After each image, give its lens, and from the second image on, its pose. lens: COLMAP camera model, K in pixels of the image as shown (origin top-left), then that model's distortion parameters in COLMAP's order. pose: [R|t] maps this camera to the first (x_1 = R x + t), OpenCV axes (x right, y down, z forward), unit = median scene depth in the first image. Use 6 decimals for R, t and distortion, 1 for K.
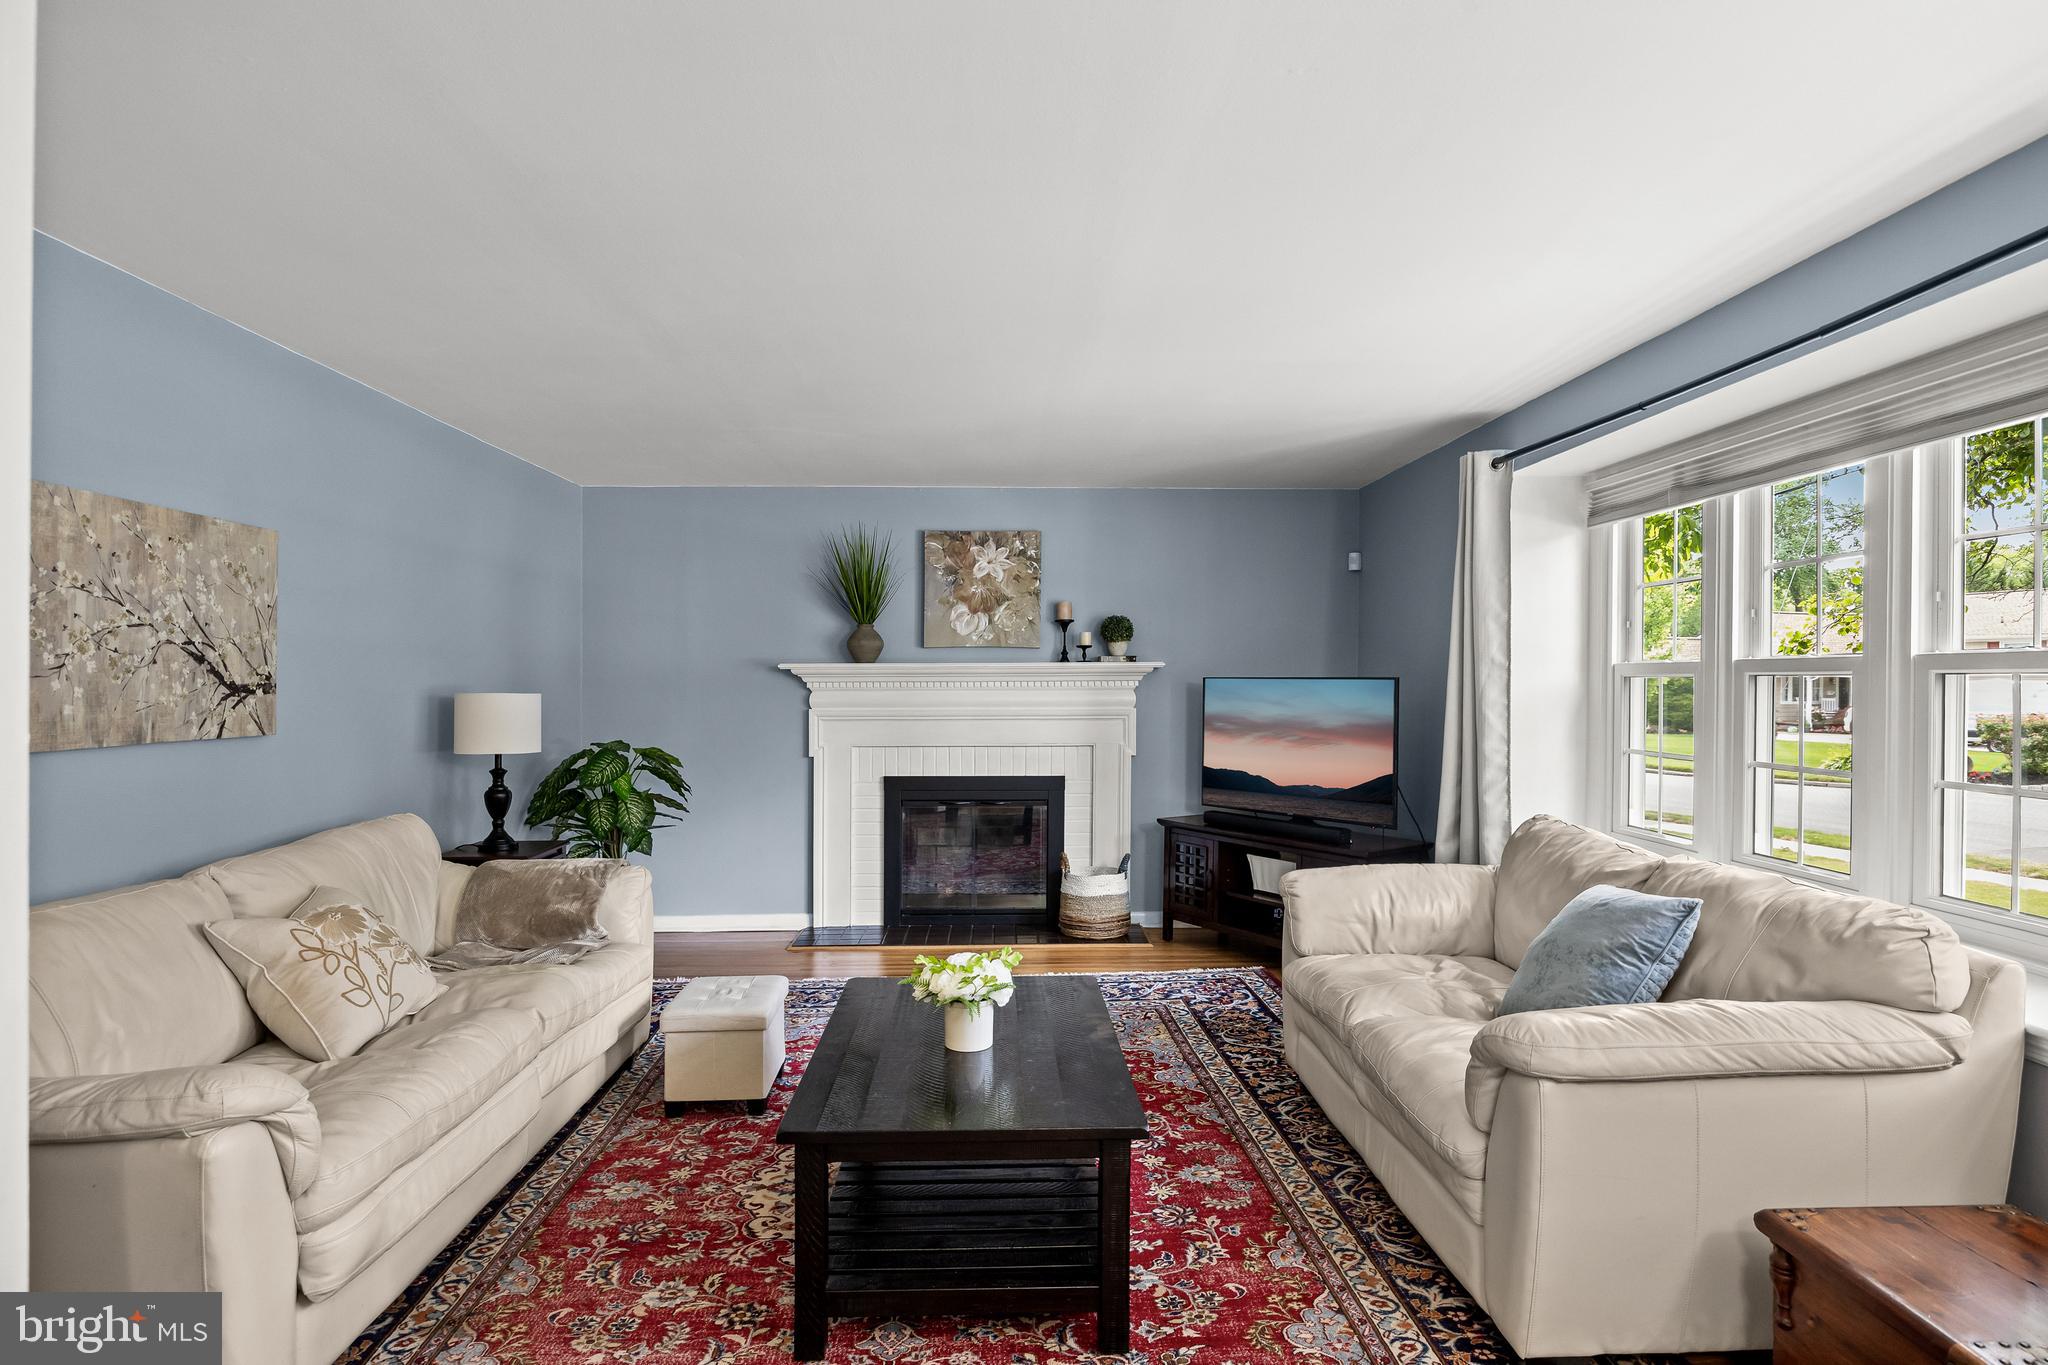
lens RADIAL K [[1091.8, 0, 1012.3], [0, 1091.8, 688.1], [0, 0, 1]] dist [0.016458, -0.001616]
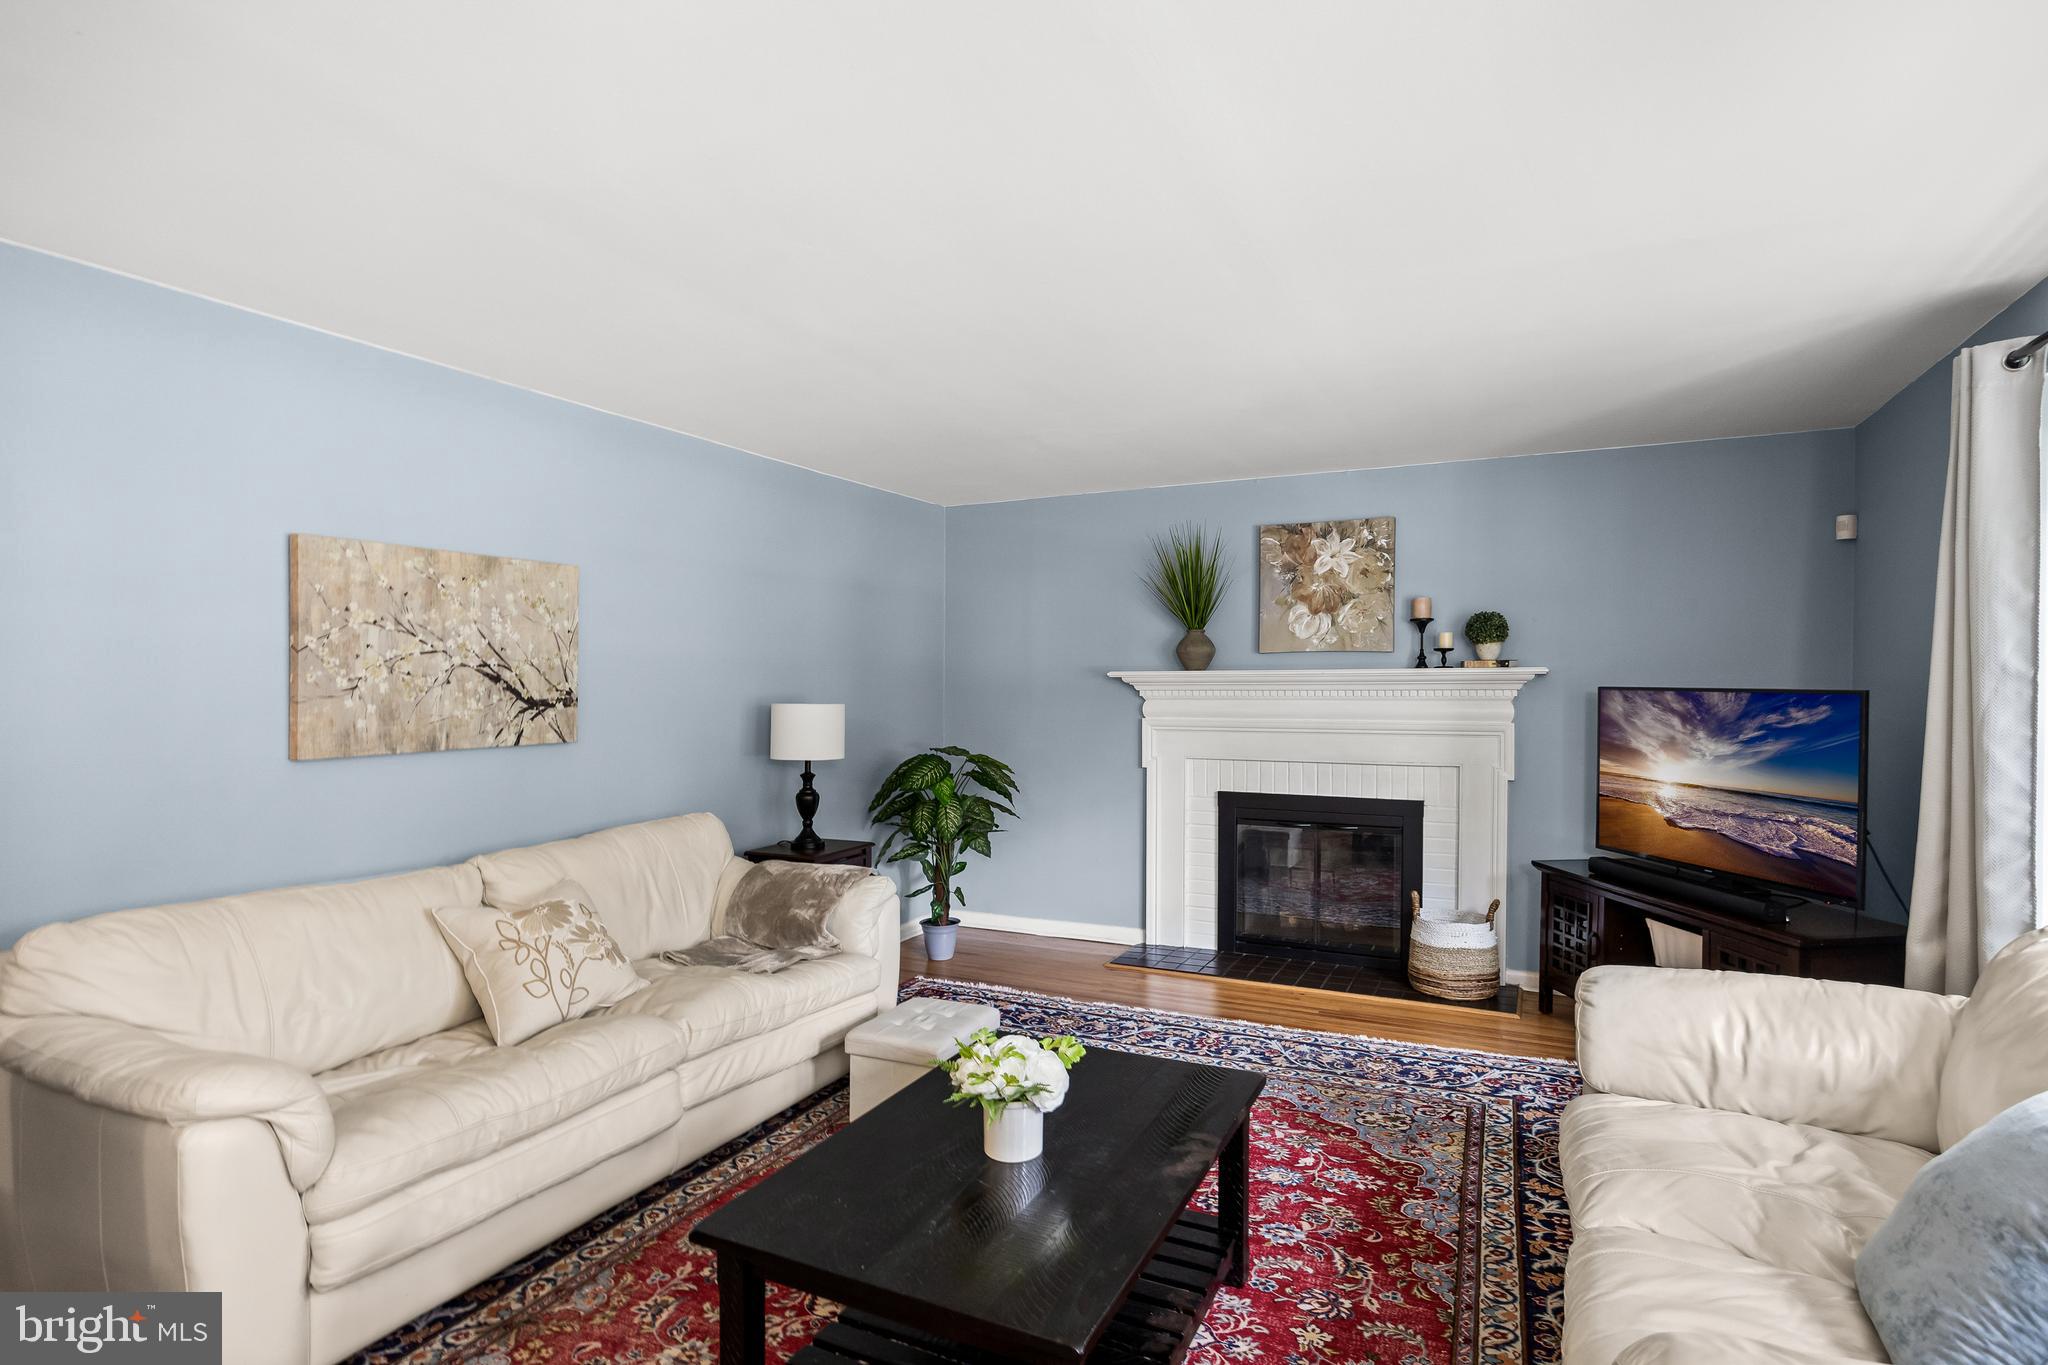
lens RADIAL K [[1029.4, 0, 1036.8], [0, 1029.4, 683.7], [0, 0, 1]] dist [-0.002258, 0.002373]
pose [[0.889569, 0.000464, -0.456800, 0.233100], [-0.000776, 1.000000, -0.000494, -0.016969], [0.456800, 0.000794, 0.889569, 0.228919]]
